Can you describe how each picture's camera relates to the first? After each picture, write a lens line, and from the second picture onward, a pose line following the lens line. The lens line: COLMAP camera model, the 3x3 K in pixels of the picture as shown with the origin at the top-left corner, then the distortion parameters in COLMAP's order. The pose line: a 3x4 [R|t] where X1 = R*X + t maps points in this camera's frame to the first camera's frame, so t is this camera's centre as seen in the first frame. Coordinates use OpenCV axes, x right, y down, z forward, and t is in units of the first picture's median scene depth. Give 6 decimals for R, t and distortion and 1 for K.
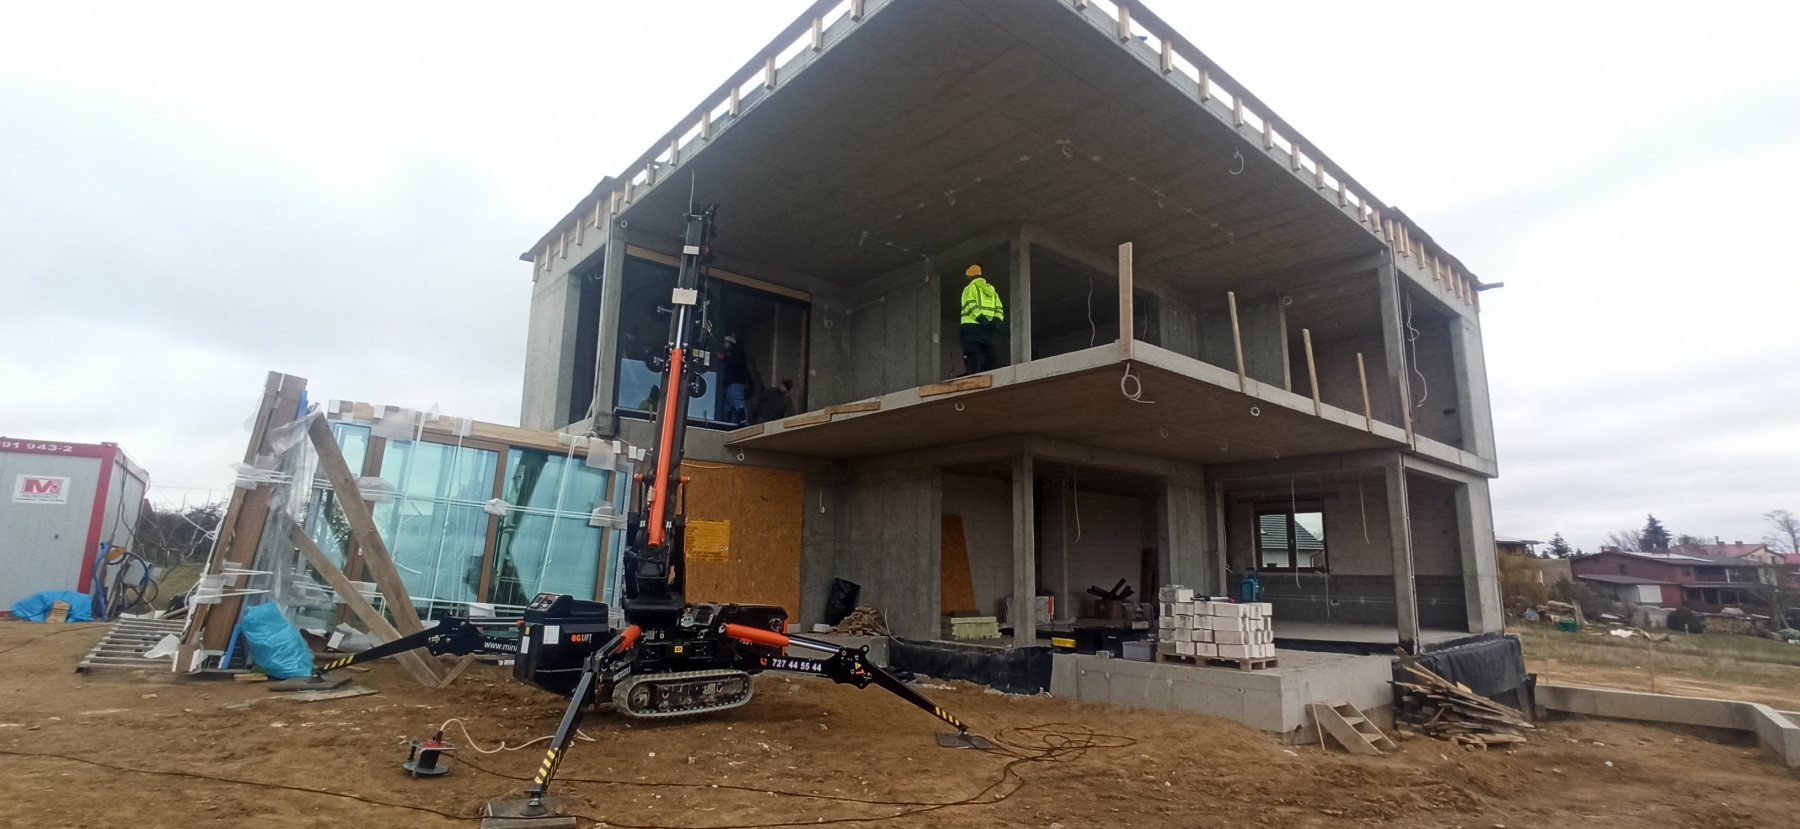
lens RADIAL K [[802.2, 0, 901.2], [0, 802.2, 424.3], [0, 0, 1]] dist [-0.025028, 0.000052]
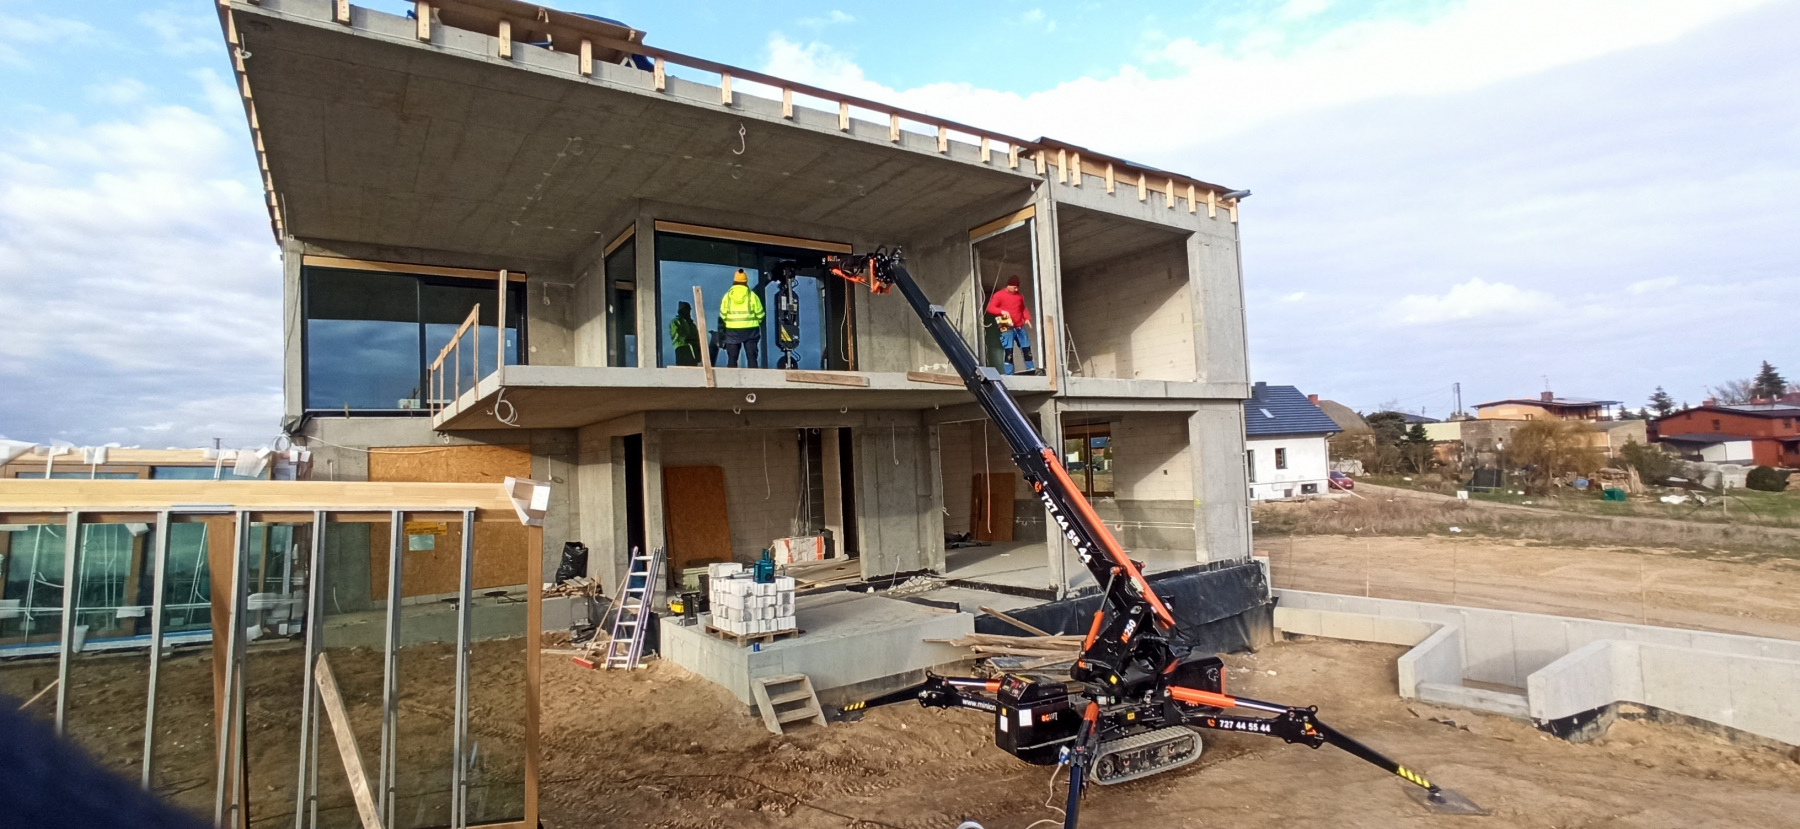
lens RADIAL K [[804.1, 0, 900.0], [0, 804.1, 414.5], [0, 0, 1]] dist [-0.039858, 0.000195]
pose [[0.991706, -0.062809, -0.112134, 0.610542], [0.076046, 0.990102, 0.117960, -0.083713], [0.103615, -0.125508, 0.986667, 0.005141]]
